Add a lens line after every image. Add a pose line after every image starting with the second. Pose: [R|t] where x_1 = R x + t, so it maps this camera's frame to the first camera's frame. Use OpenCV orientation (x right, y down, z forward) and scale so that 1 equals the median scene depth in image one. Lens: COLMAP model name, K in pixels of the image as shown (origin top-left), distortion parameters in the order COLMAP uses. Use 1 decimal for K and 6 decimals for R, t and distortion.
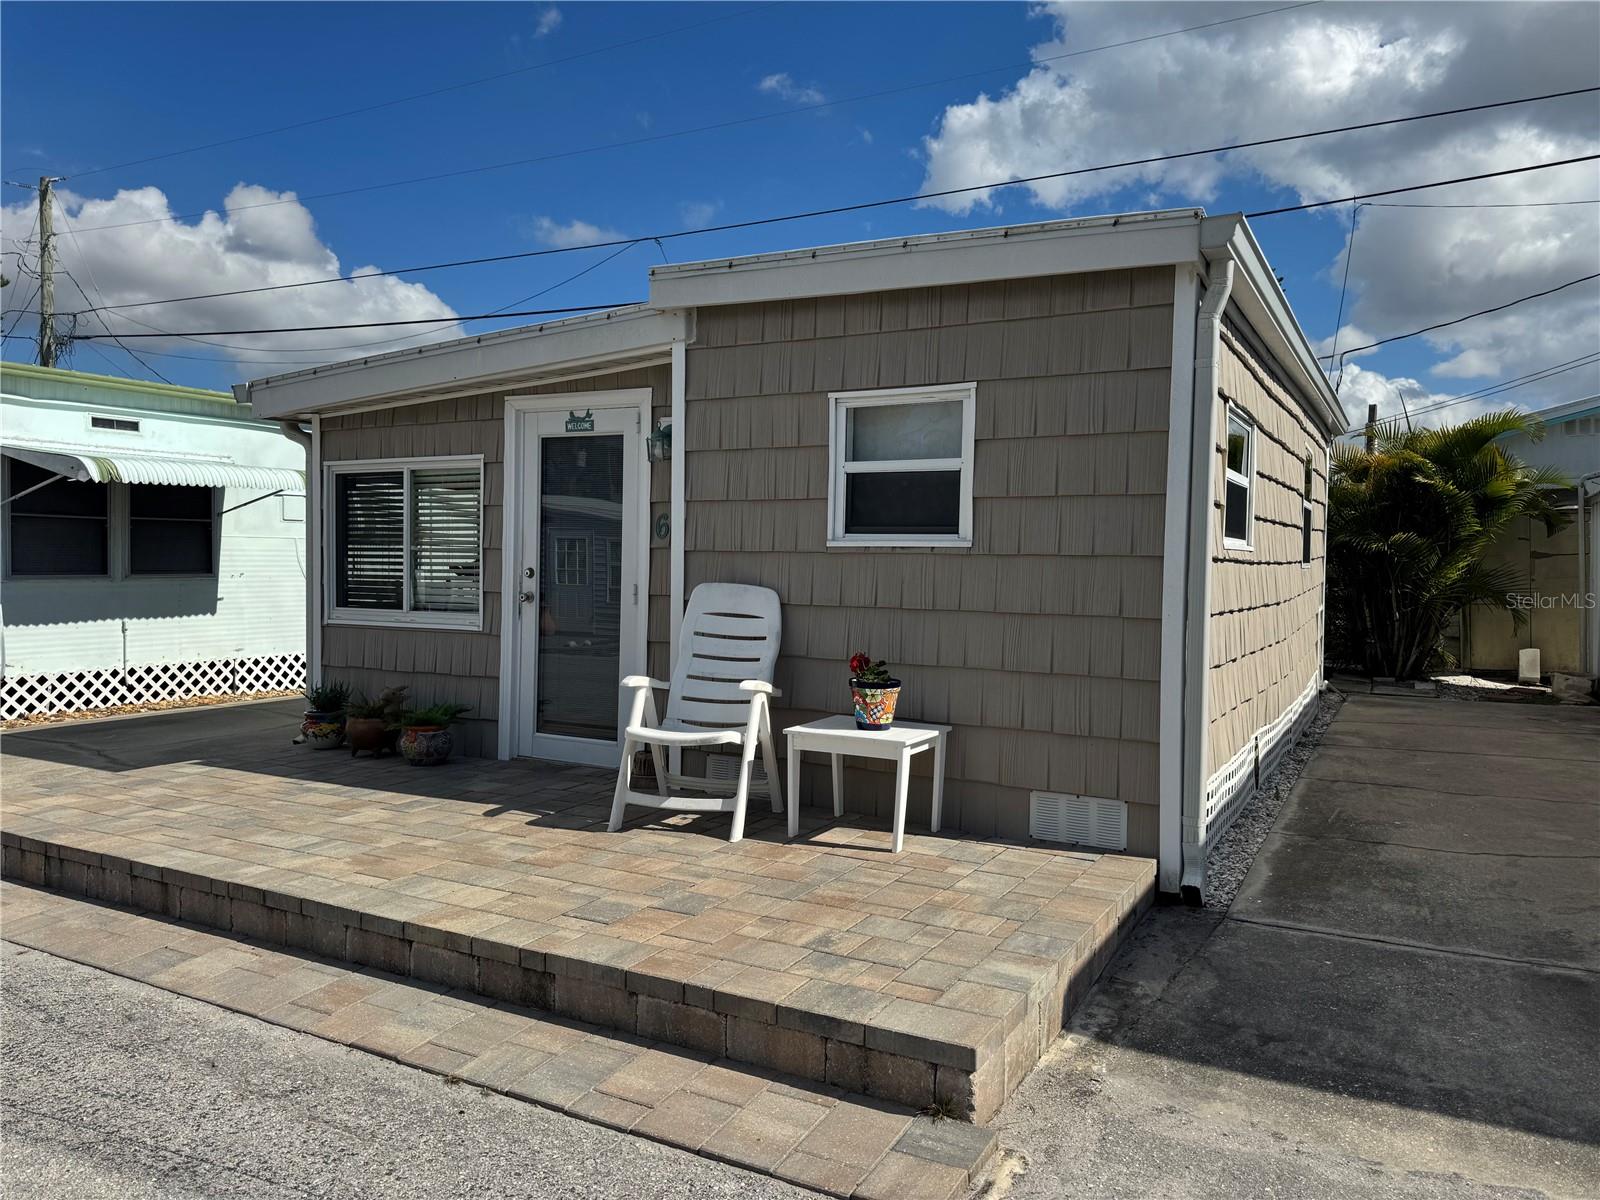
lens RADIAL K [[1139.5, 0, 816.9], [0, 1139.5, 590.2], [0, 0, 1]] dist [0.057024, -0.081505]
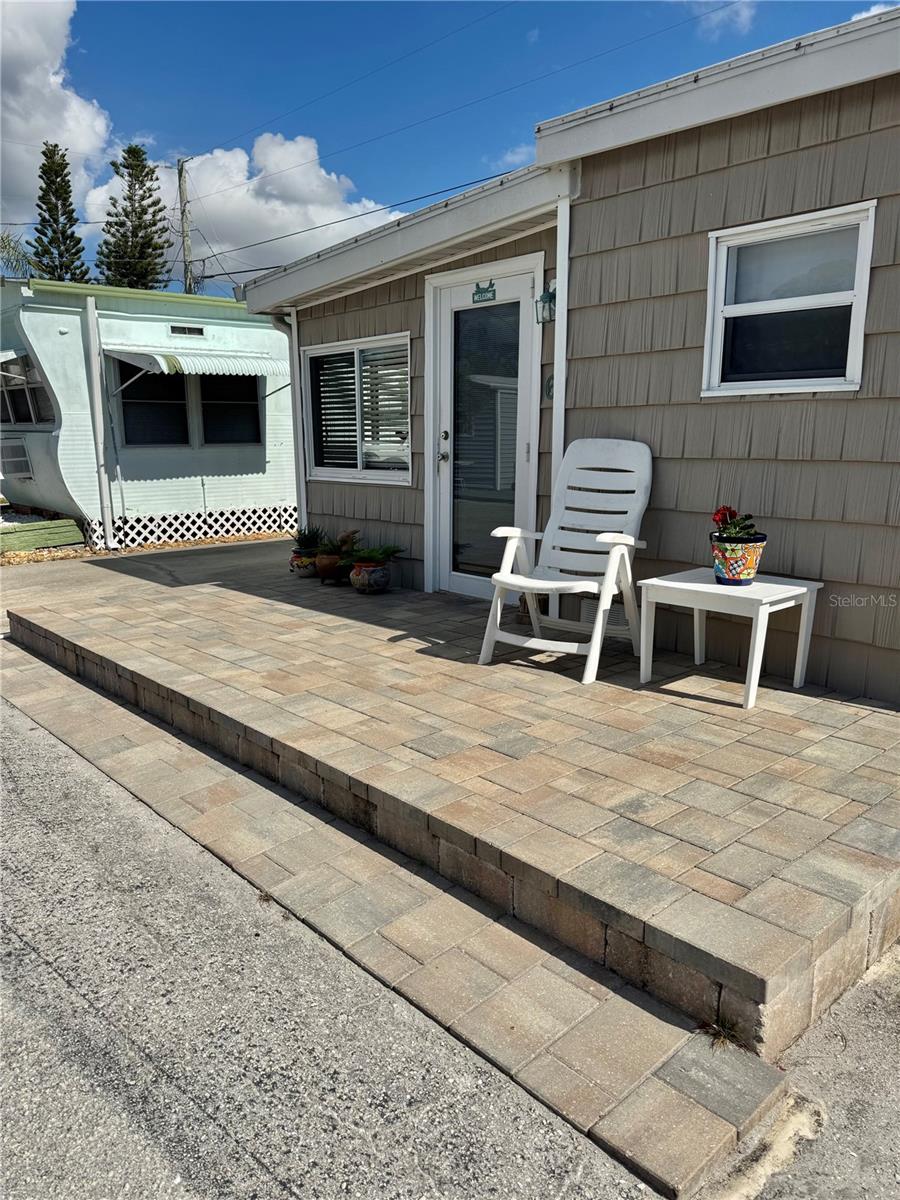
lens RADIAL K [[854.6, 0, 444.4], [0, 854.6, 609.8], [0, 0, 1]] dist [0.057024, -0.081505]
pose [[0.940231, 0.048444, -0.337075, 0.060161], [0.012051, 0.984477, 0.175102, 0.009282], [0.340325, -0.168698, 0.925051, 0.197451]]
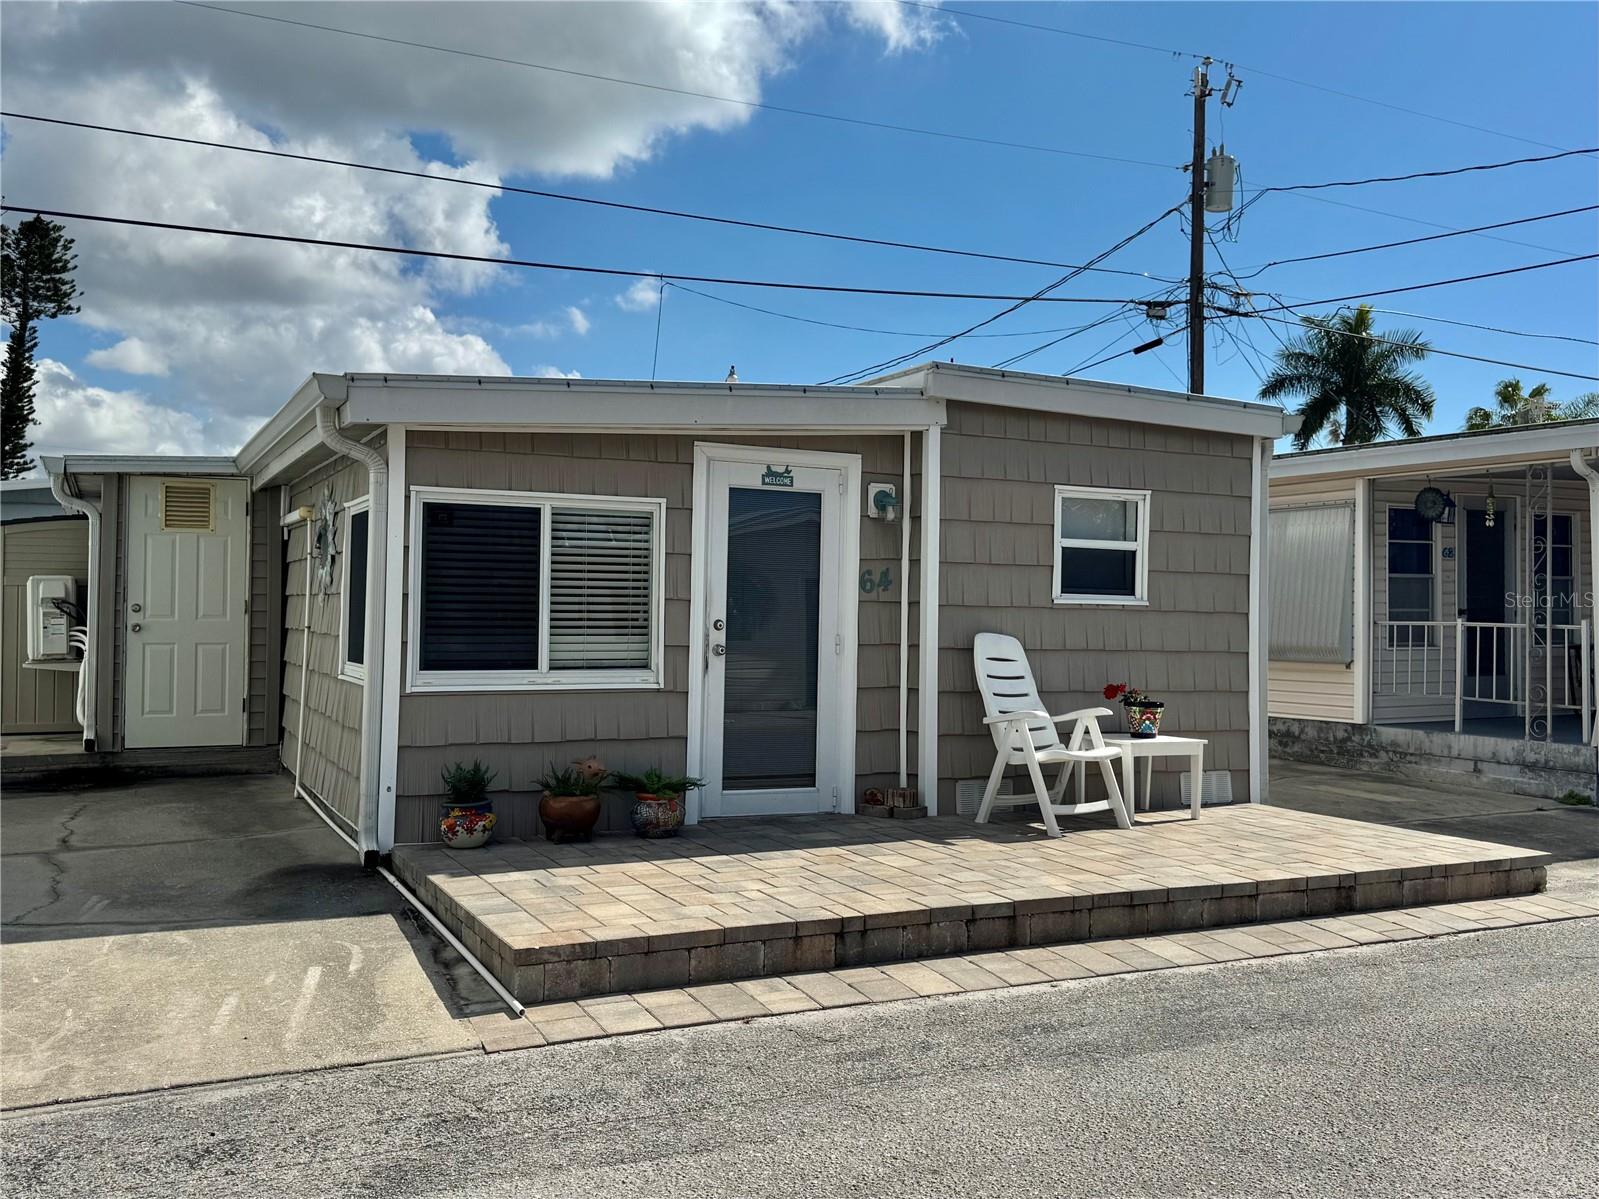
lens RADIAL K [[1421.9, 0, 794.6], [0, 1421.9, 559.4], [0, 0, 1]] dist [0.078106, -0.077362]
pose [[0.583613, 0.027449, 0.811568, -1.446083], [0.011475, 0.999050, -0.042042, -0.023434], [-0.811951, 0.033849, 0.582743, 0.294266]]
